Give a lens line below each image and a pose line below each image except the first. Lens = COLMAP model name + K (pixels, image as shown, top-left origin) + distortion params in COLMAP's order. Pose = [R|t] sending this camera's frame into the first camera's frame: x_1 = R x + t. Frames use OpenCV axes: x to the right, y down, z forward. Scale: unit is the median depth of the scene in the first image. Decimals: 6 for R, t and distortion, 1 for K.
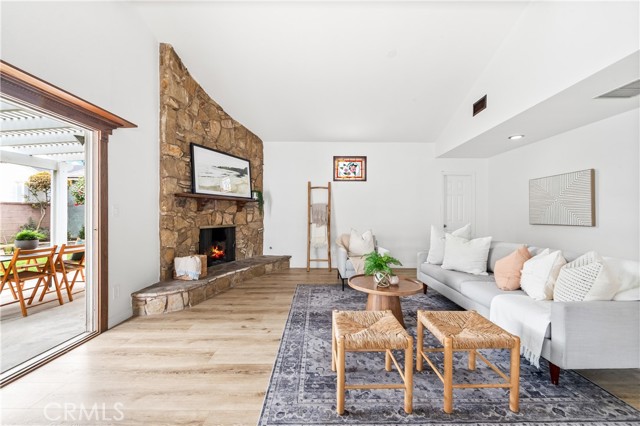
lens RADIAL K [[253.7, 0, 320.0], [0, 253.7, 213.0], [0, 0, 1]] dist [-0.000028, -0.000101]
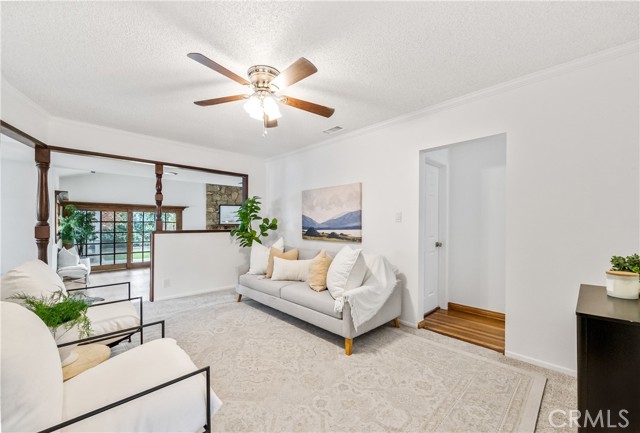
lens RADIAL K [[261.7, 0, 322.1], [0, 261.7, 223.0], [0, 0, 1]] dist [-0.000495, -0.000022]
pose [[0.689684, -0.006264, -0.724084, 1.737858], [0.001649, 0.999974, -0.007080, -0.057062], [0.724109, 0.003689, 0.689676, -0.070797]]
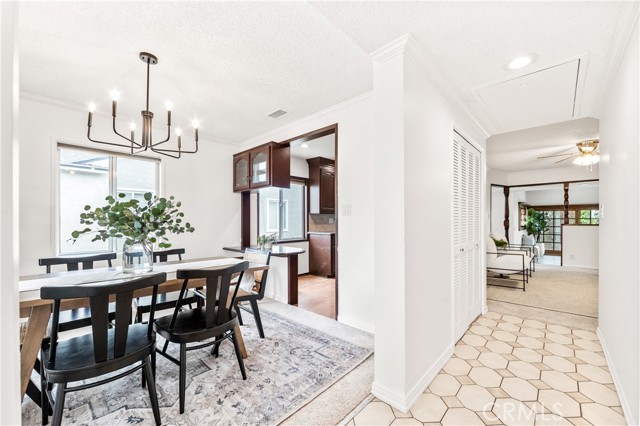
lens RADIAL K [[256.3, 0, 319.7], [0, 256.3, 220.9], [0, 0, 1]] dist [-0.000168, -0.000069]
pose [[-0.684877, -0.005383, -0.728639, 2.607087], [-0.002880, 0.999985, -0.004680, -0.044251], [0.728653, -0.001107, -0.684882, 0.101294]]
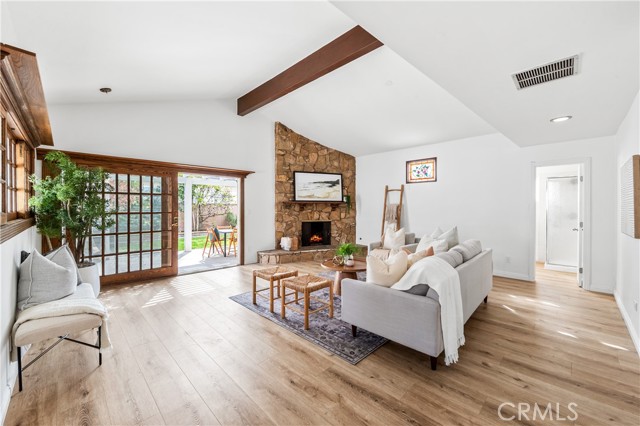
lens RADIAL K [[255.8, 0, 323.0], [0, 255.8, 206.5], [0, 0, 1]] dist [-0.000344, -0.000084]
pose [[0.708146, -0.006589, -0.706035, 0.678365], [0.004867, 0.999978, -0.004451, -0.025100], [0.706049, -0.000284, 0.708163, -0.063341]]
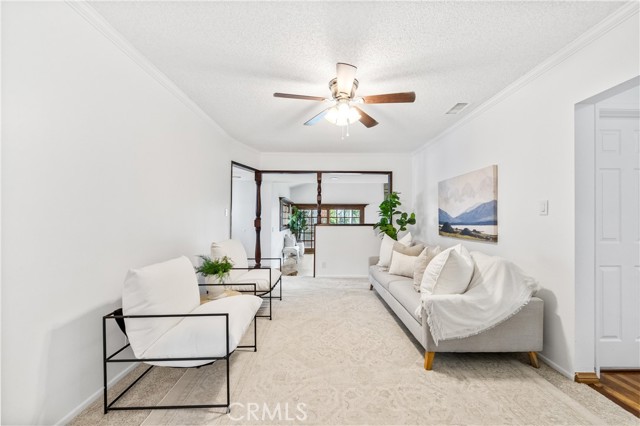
lens RADIAL K [[253.7, 0, 320.0], [0, 253.7, 213.0], [0, 0, 1]] dist [-0.000028, -0.000101]
pose [[0.004819, -0.028281, -0.999588, 1.827632], [-0.004340, 0.999590, -0.028302, -0.053572], [0.999979, 0.004475, 0.004694, 0.120941]]
